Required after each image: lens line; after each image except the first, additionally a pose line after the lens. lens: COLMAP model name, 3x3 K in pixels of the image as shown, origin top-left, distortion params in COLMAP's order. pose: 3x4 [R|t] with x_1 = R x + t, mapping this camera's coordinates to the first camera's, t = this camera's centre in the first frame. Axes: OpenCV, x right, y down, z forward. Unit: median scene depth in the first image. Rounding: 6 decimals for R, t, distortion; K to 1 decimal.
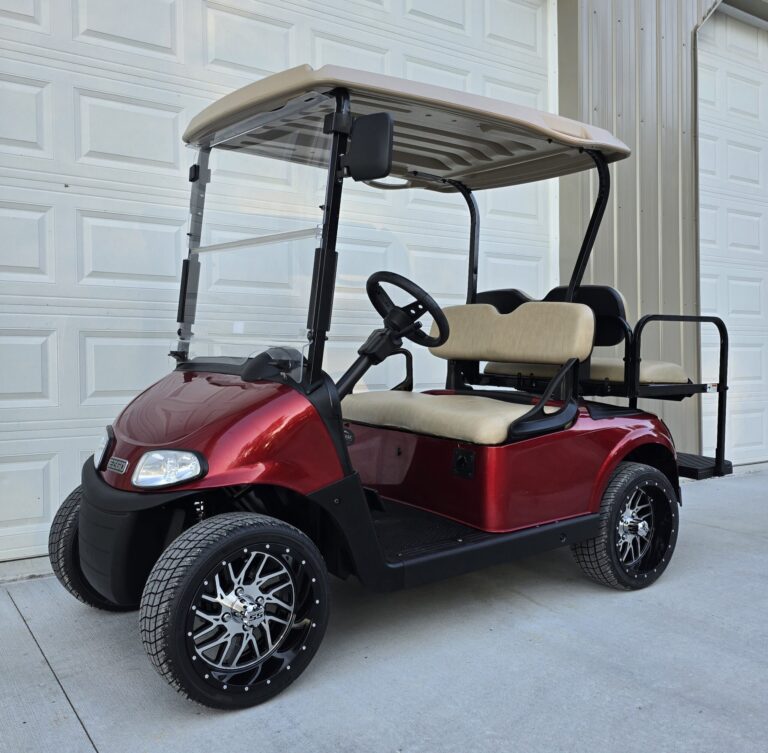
lens RADIAL K [[785.1, 0, 409.8], [0, 785.1, 375.3], [0, 0, 1]] dist [0.081320, -0.077548]
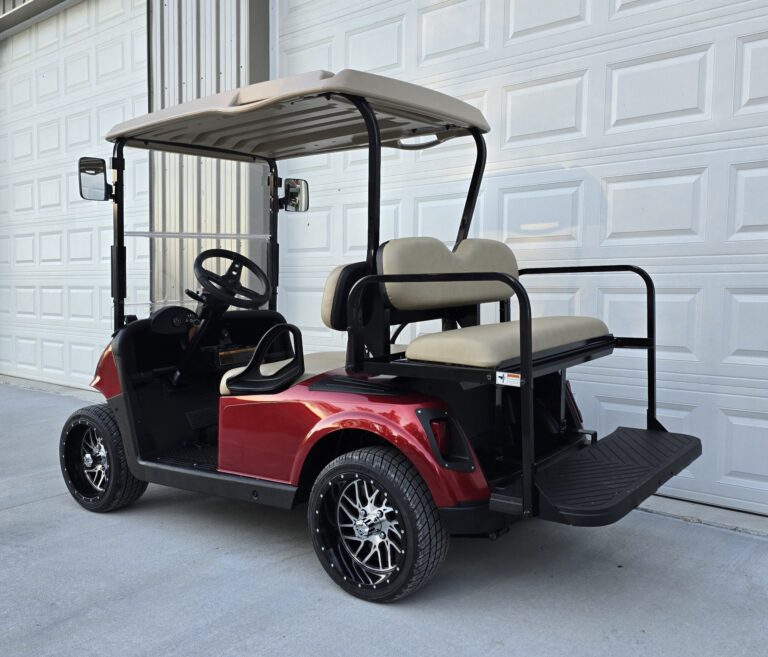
lens RADIAL K [[733.0, 0, 385.1], [0, 733.0, 334.9], [0, 0, 1]] dist [0.073786, -0.095356]
pose [[0.250523, 0.065514, -0.965891, 1.148190], [-0.018643, 0.997849, 0.062846, -0.068753], [0.967931, 0.002263, 0.251206, 0.909735]]
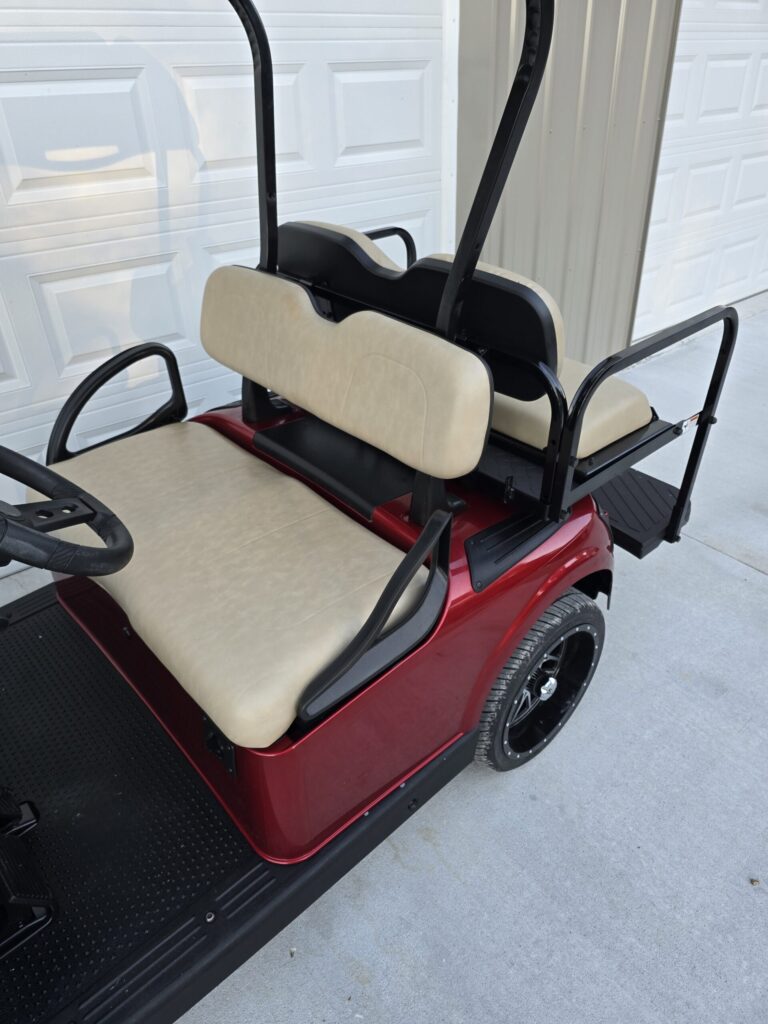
lens RADIAL K [[697.2, 0, 383.9], [0, 697.2, 507.6], [0, 0, 1]] dist [0.043798, -0.046727]
pose [[0.997141, -0.056728, 0.049922, 0.157488], [0.022765, 0.855460, 0.517368, -0.246397], [-0.072056, -0.514752, 0.854306, 0.664851]]
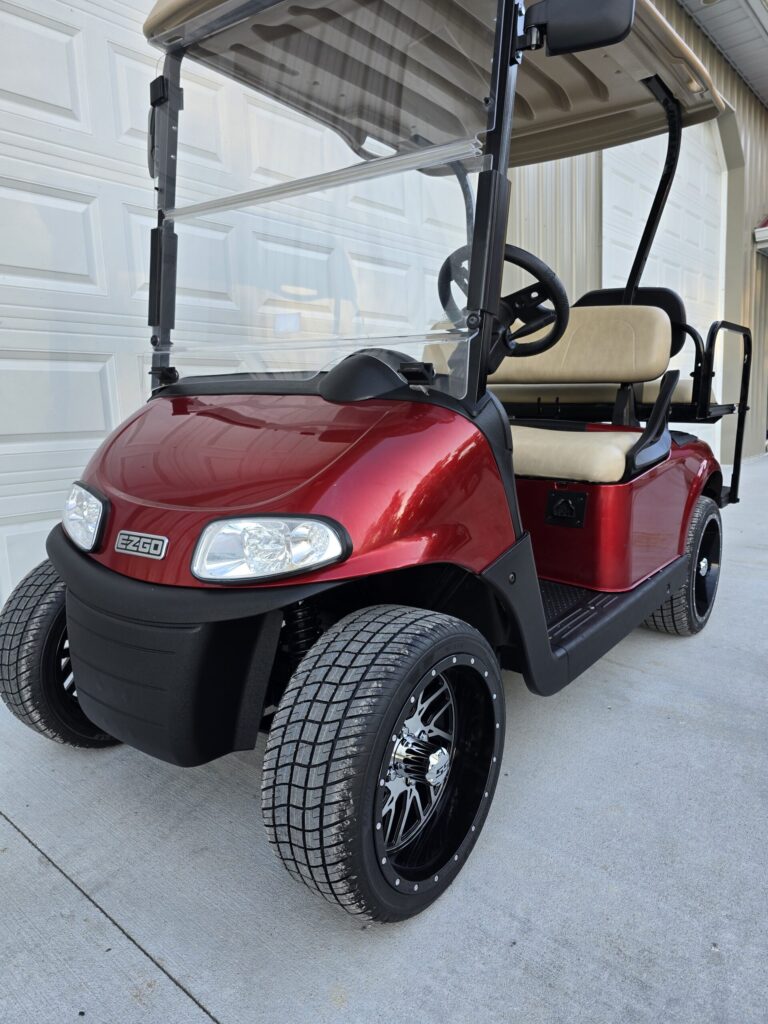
lens RADIAL K [[696.3, 0, 384.0], [0, 696.3, 512.0], [0, 0, 1]] dist [0.052525, -0.046039]
pose [[0.967823, -0.060638, 0.244218, -0.268952], [0.028657, 0.990777, 0.132439, 0.018634], [-0.249996, -0.121179, 0.960634, 0.368401]]
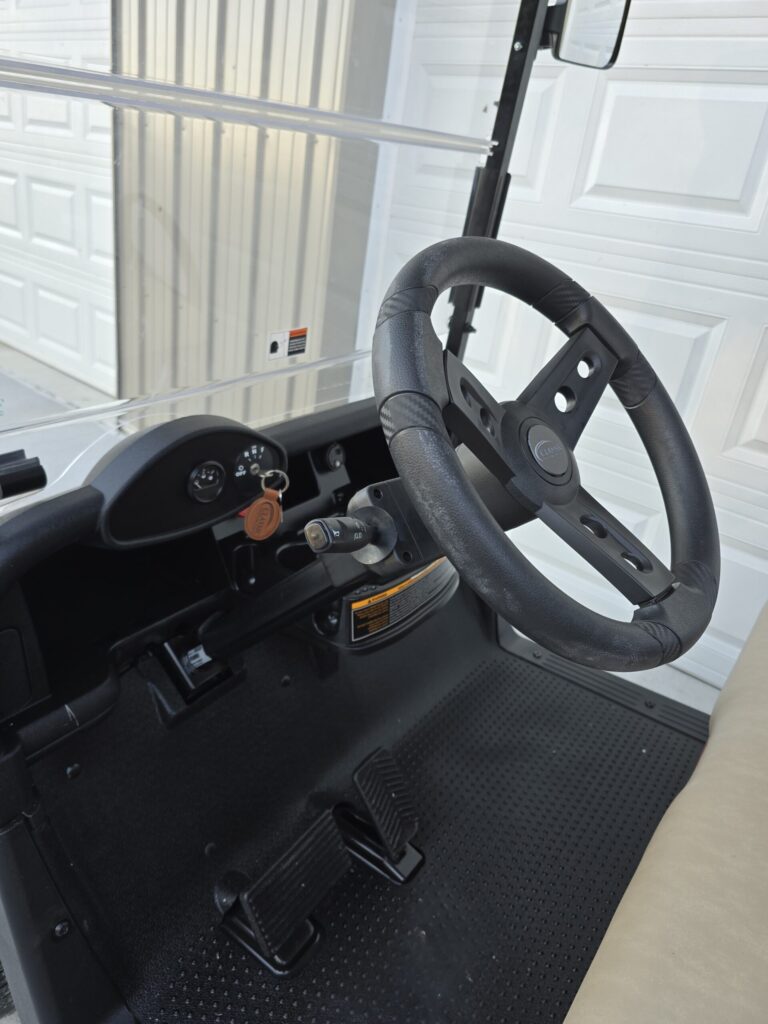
lens RADIAL K [[698.5, 0, 383.1], [0, 698.5, 507.3], [0, 0, 1]] dist [0.001269, -0.000272]
pose [[0.267445, 0.438485, -0.858024, 0.150250], [-0.142619, 0.898666, 0.414801, -0.134984], [0.952960, 0.011434, 0.302879, 0.864399]]
